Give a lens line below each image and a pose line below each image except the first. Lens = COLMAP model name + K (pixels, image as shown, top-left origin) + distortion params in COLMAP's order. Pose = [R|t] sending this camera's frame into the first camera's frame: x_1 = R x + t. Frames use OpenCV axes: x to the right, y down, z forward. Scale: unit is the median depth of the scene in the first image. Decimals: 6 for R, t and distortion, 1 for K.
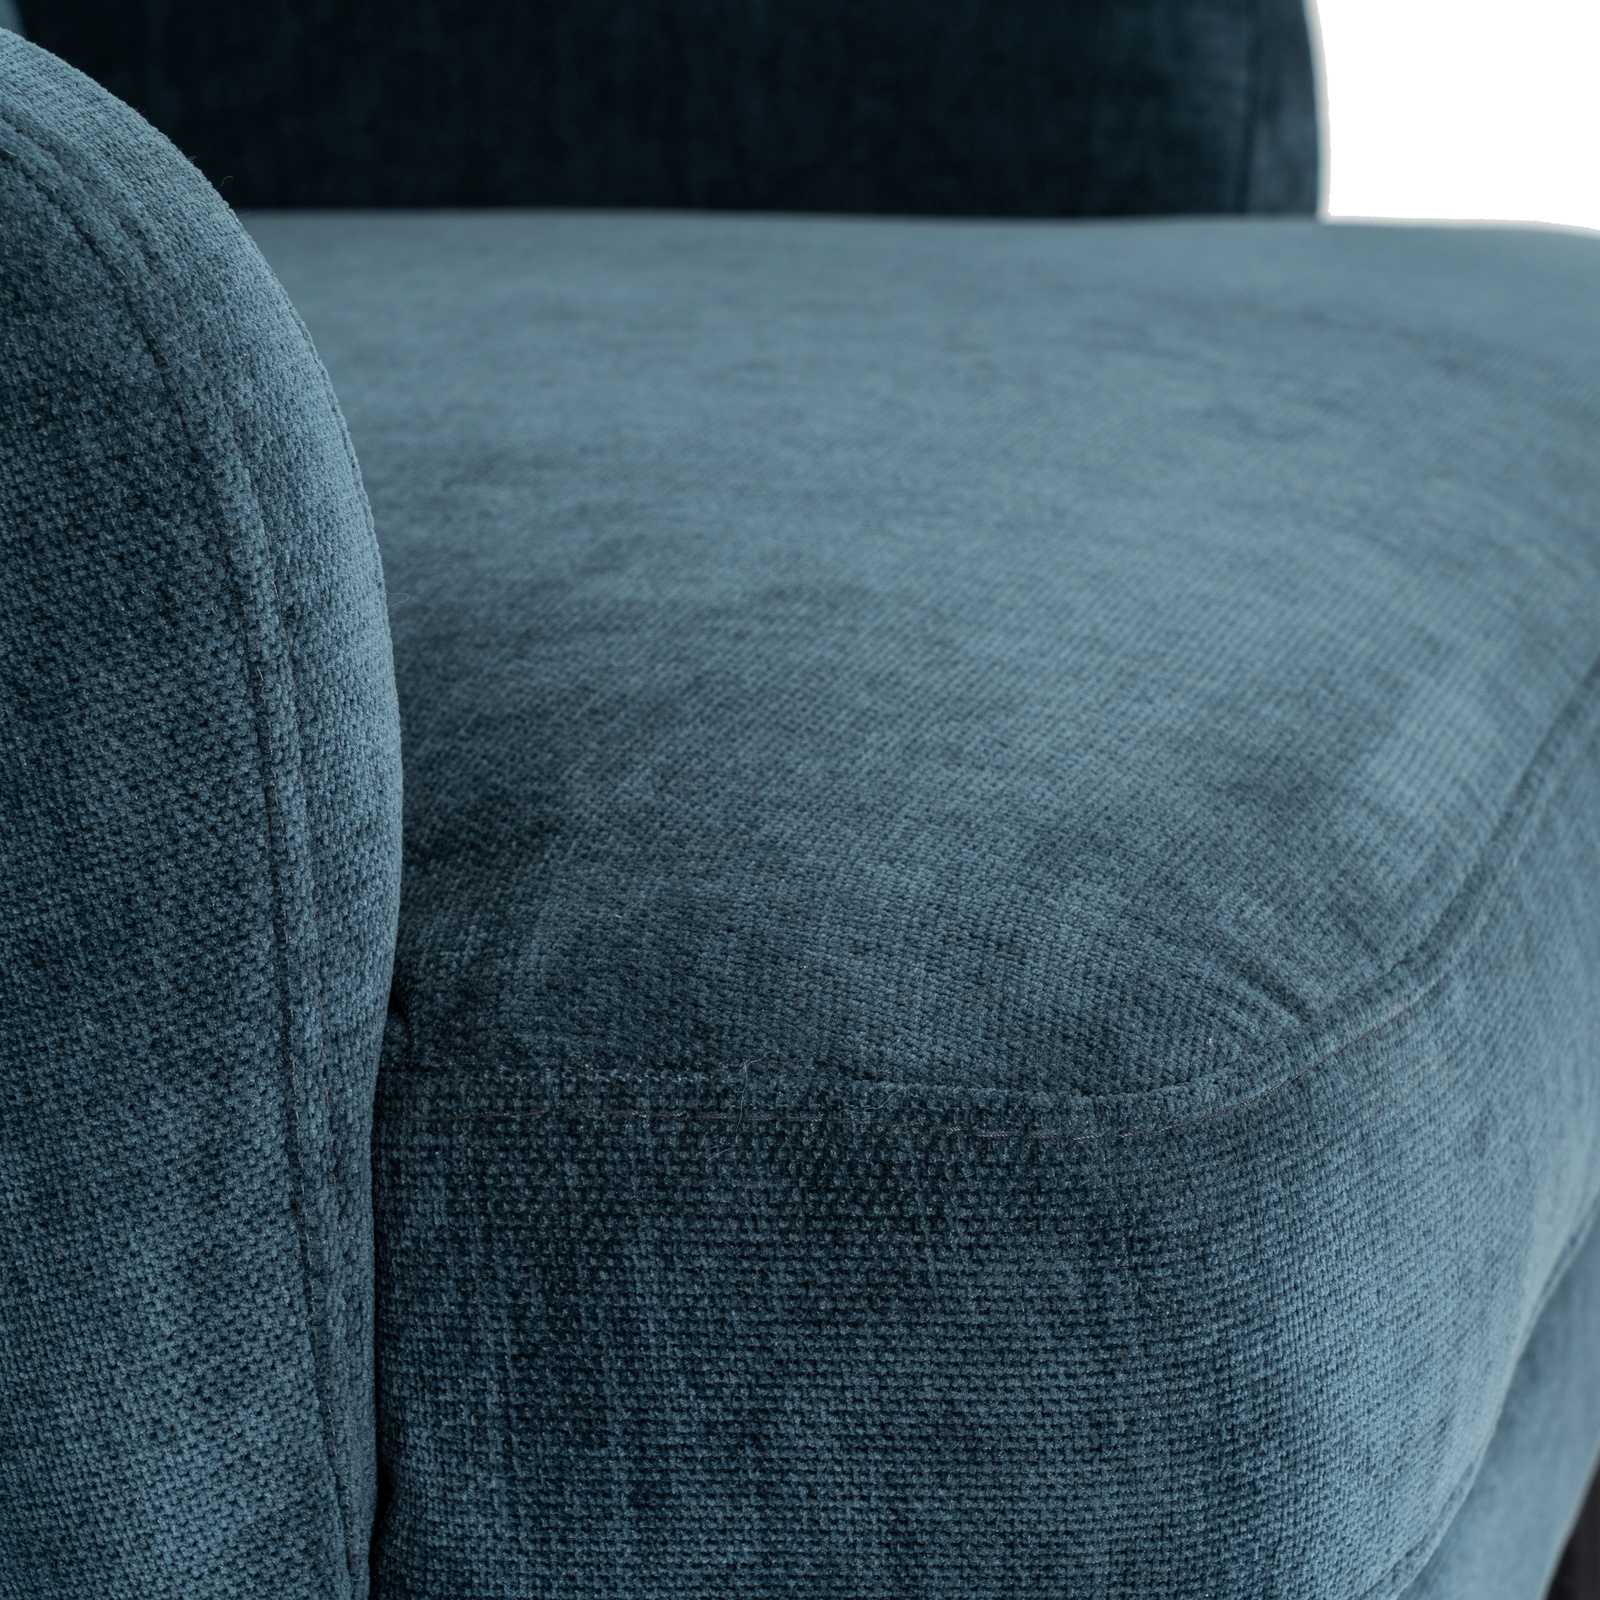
lens RADIAL K [[5029.3, 0, 801.2], [0, 5029.3, 800.4], [0, 0, 1]] dist [0.086766, 0.000000]
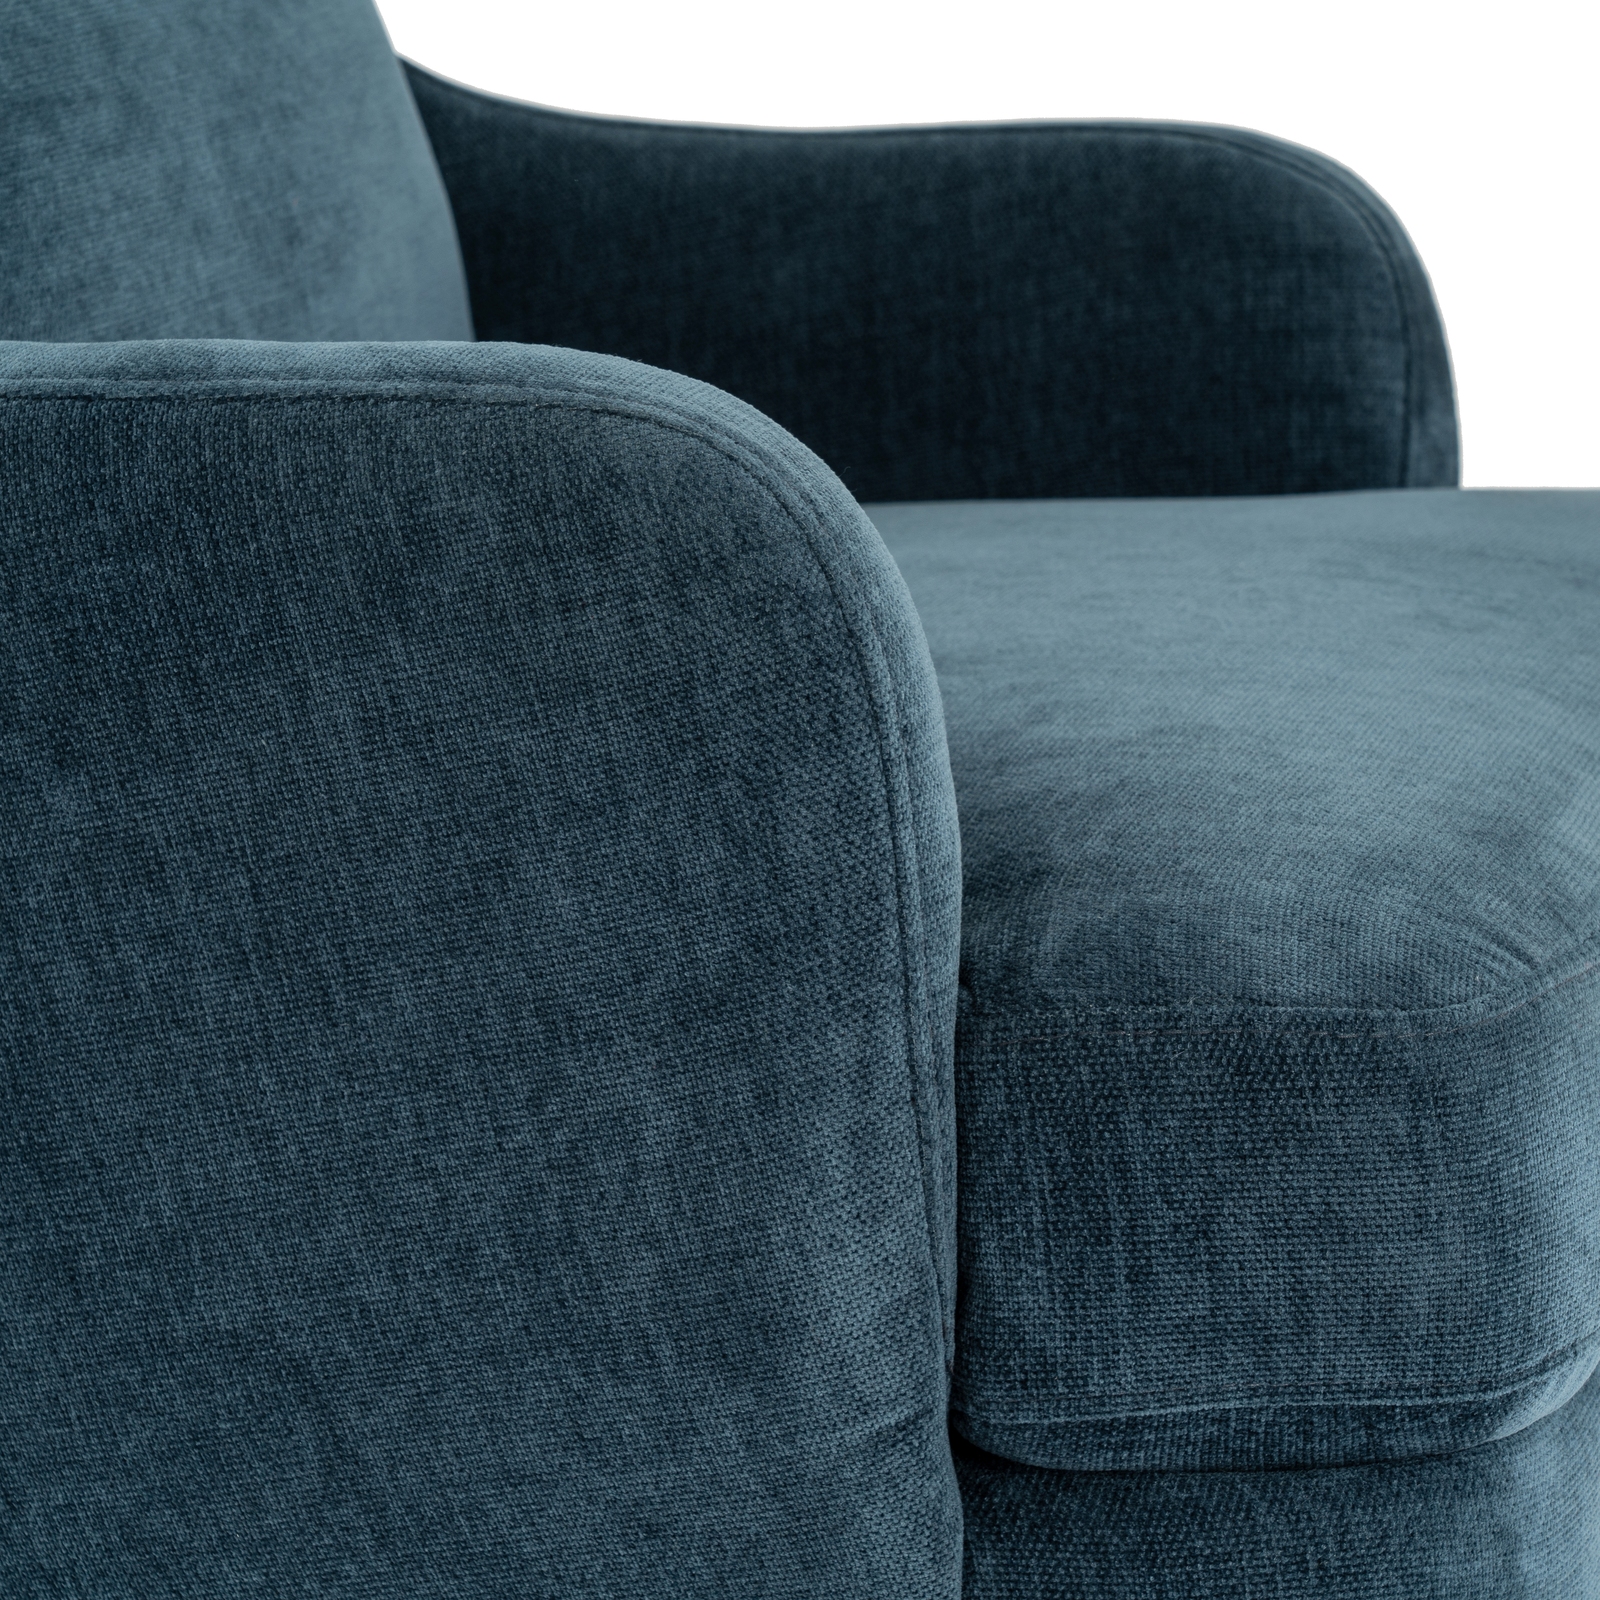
lens RADIAL K [[5029.3, 0, 799.8], [0, 5029.3, 799.9], [0, 0, 1]] dist [0.086766, 0.000000]
pose [[0.999347, -0.035353, -0.007482, -0.120881], [0.034791, 0.997263, -0.065239, 0.088475], [0.009768, 0.064936, 0.997842, -0.610924]]
